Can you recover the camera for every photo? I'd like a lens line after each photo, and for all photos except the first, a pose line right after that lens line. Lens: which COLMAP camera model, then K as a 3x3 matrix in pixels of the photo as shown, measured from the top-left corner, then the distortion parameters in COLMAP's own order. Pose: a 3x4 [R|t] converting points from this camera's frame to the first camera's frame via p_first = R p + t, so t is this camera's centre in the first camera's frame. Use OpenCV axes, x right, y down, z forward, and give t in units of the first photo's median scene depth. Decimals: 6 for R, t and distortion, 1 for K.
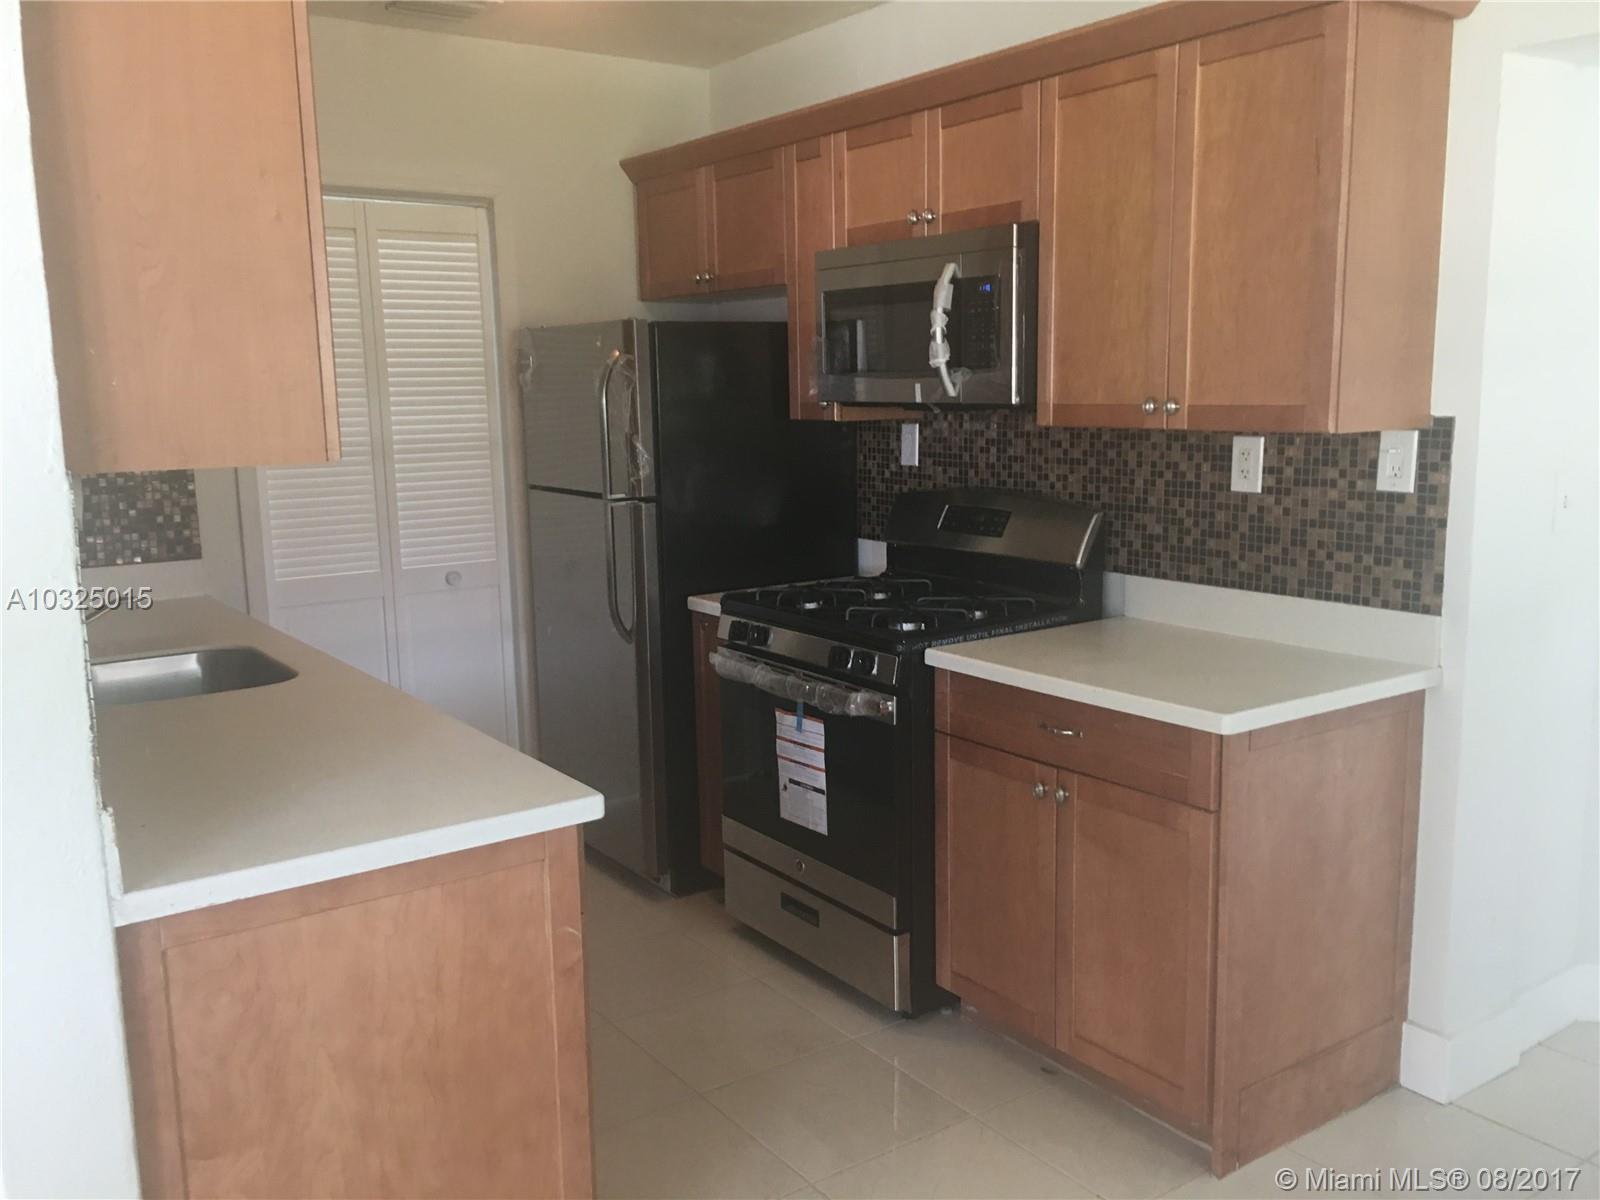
lens RADIAL K [[1371.9, 0, 800.0], [0, 1371.9, 600.0], [0, 0, 1]] dist [0.010935, 0.004821]
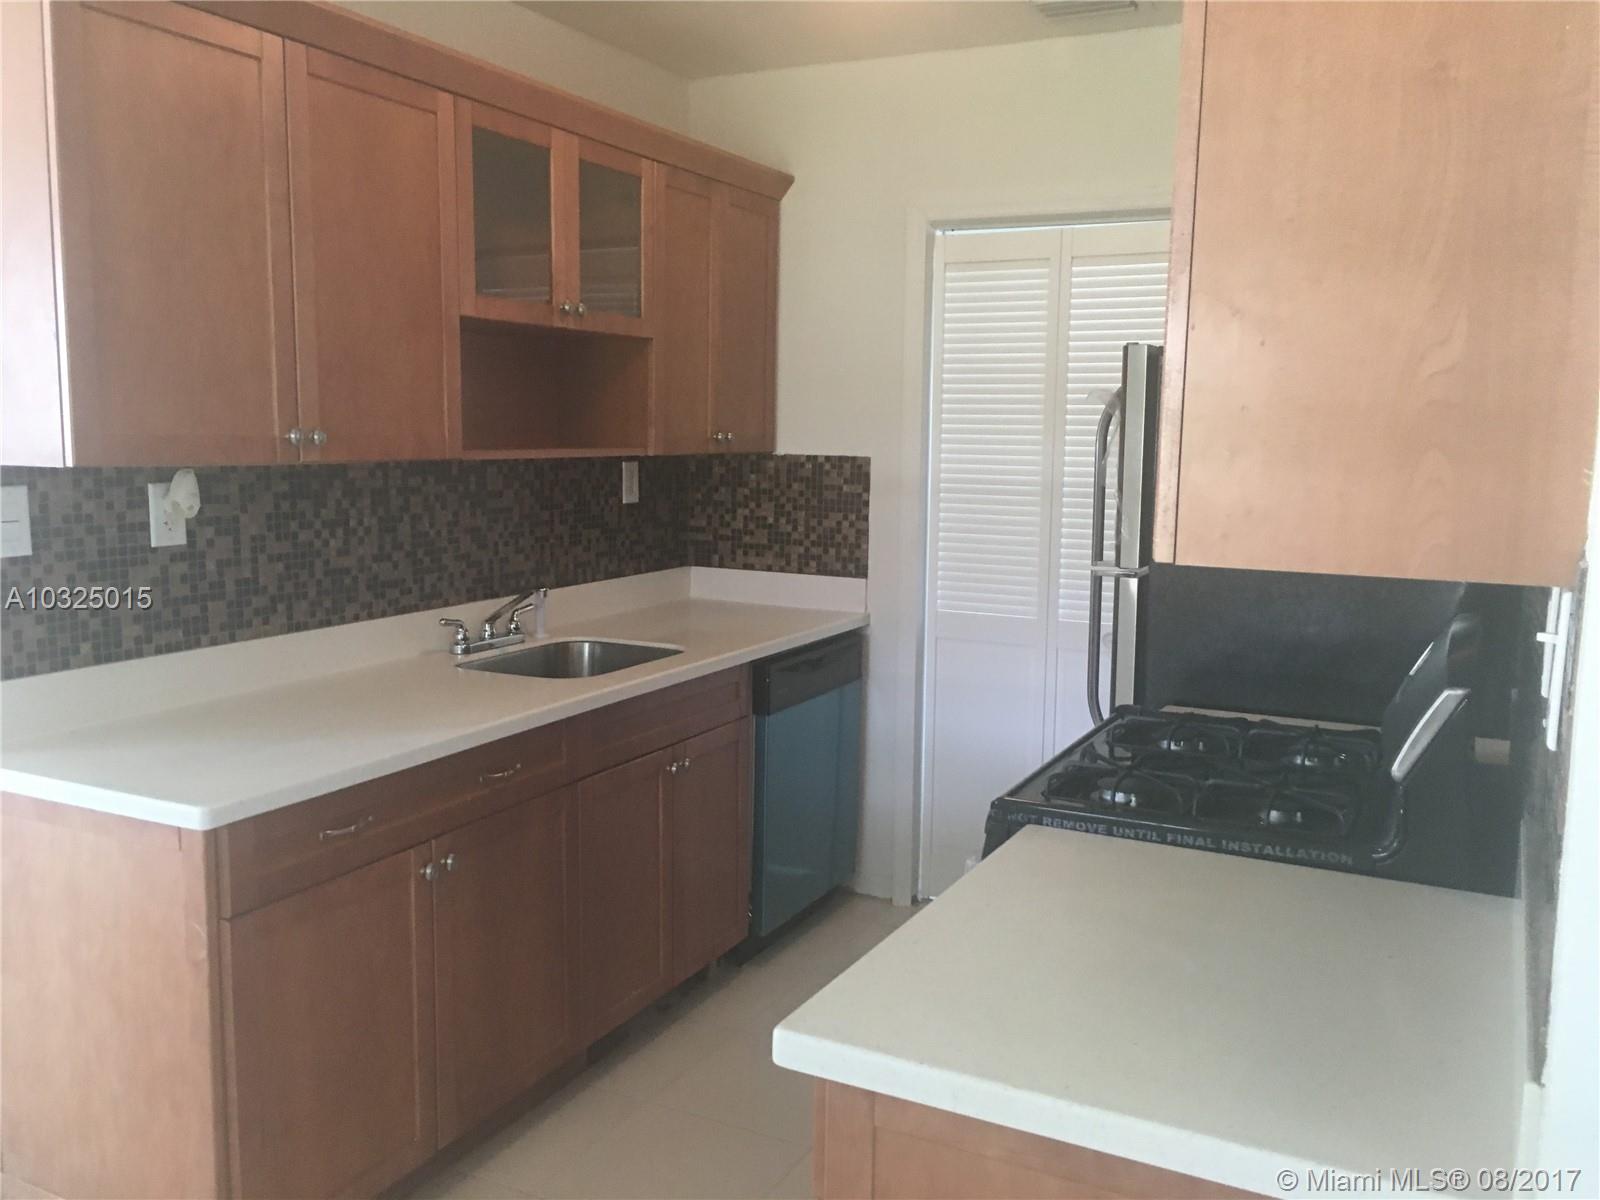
lens RADIAL K [[1371.9, 0, 800.0], [0, 1371.9, 600.0], [0, 0, 1]] dist [0.010935, 0.004821]
pose [[0.469624, 0.138937, -0.871866, 0.491680], [-0.163158, 0.984187, 0.068952, -0.081496], [0.867659, 0.109871, 0.484867, 0.452571]]
